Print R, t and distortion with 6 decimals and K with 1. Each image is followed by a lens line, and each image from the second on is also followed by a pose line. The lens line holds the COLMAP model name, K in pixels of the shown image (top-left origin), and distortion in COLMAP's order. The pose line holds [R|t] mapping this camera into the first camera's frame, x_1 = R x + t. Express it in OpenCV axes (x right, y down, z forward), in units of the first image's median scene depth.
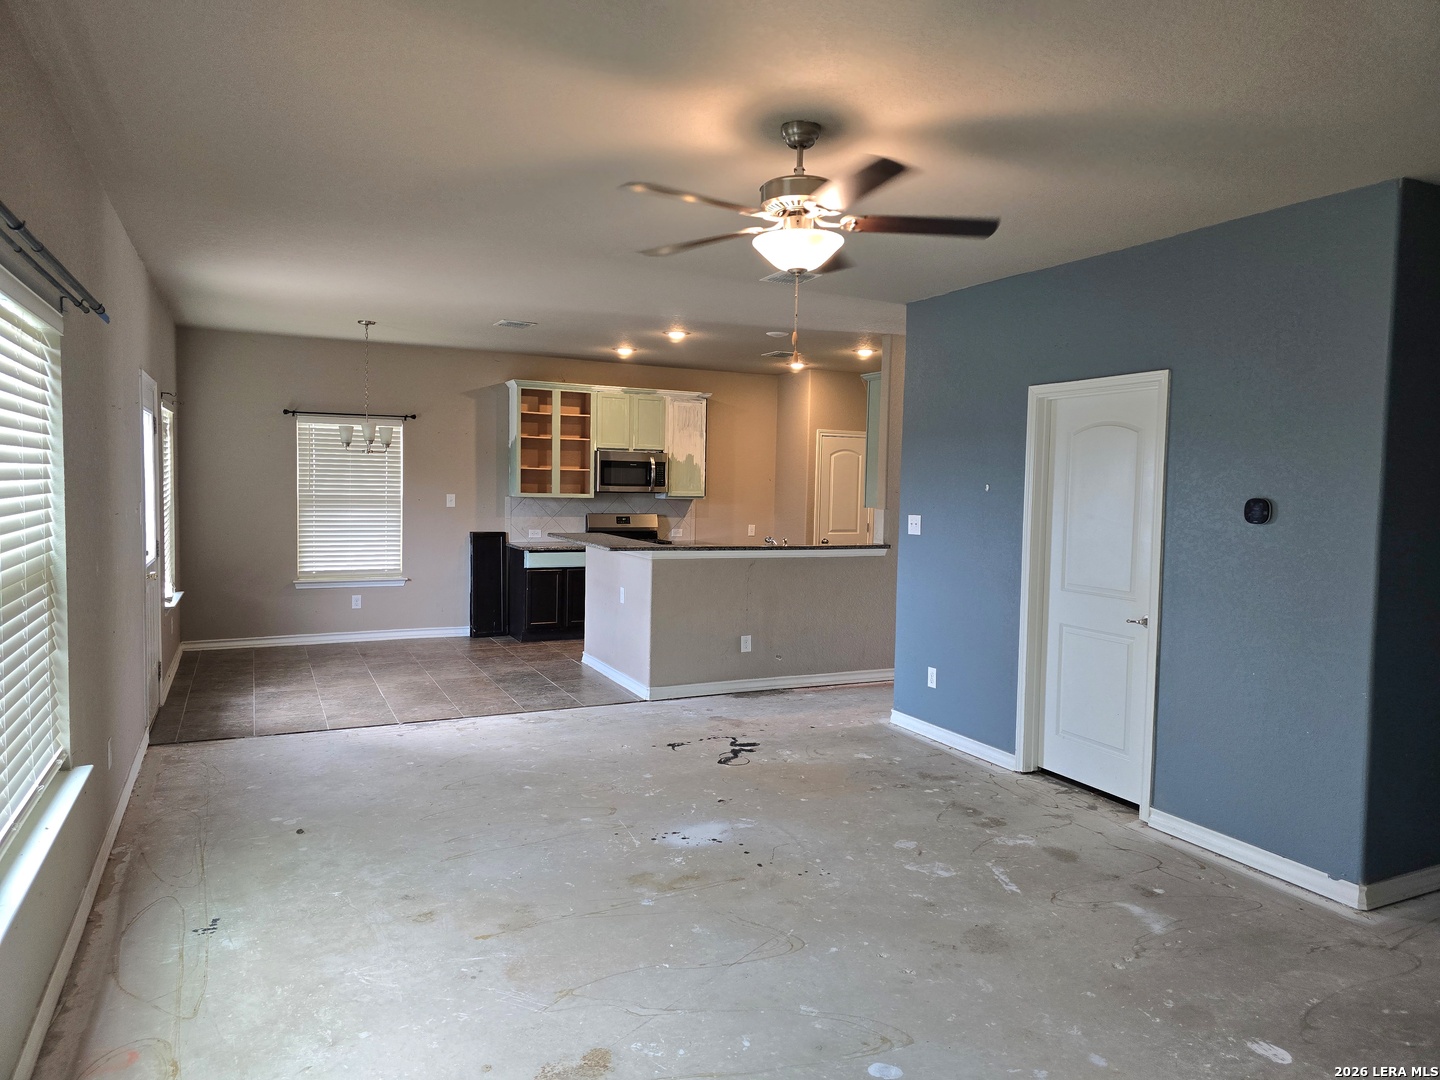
lens RADIAL K [[967.8, 0, 727.6], [0, 967.8, 546.0], [0, 0, 1]] dist [0.005796, -0.003484]
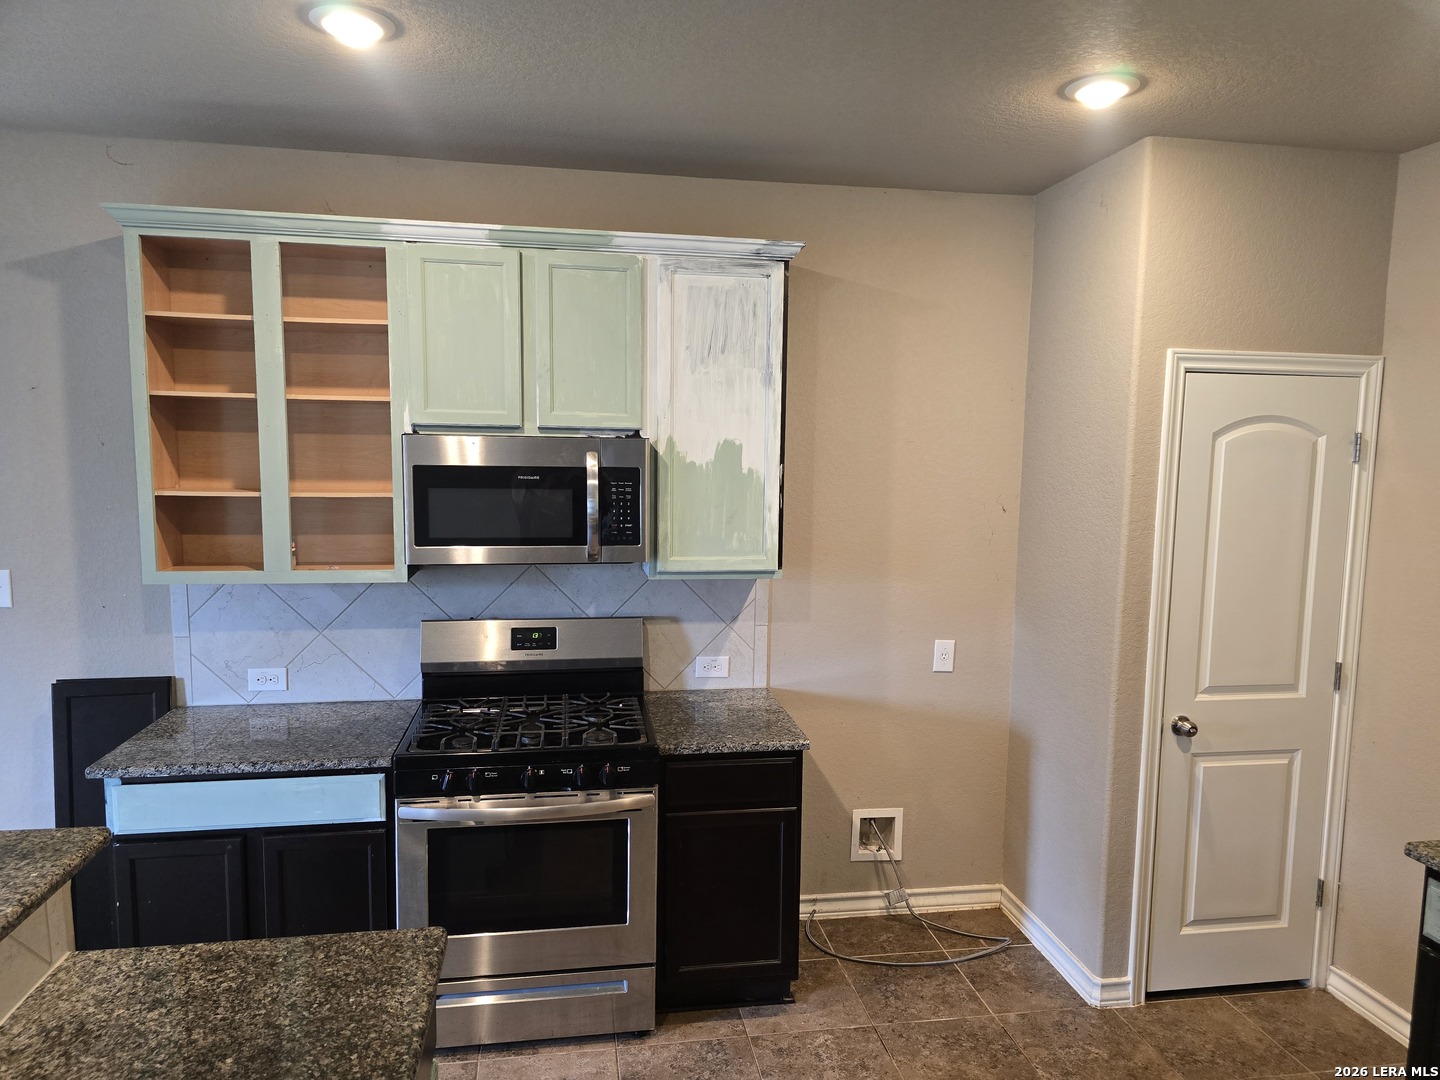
lens RADIAL K [[949.0, 0, 720.0], [0, 949.0, 540.0], [0, 0, 1]] dist [0.006078, -0.000311]
pose [[0.957805, 0.021507, -0.286613, 0.048881], [-0.012972, 0.999415, 0.031644, -0.073443], [0.287126, -0.026590, 0.957524, 0.715798]]
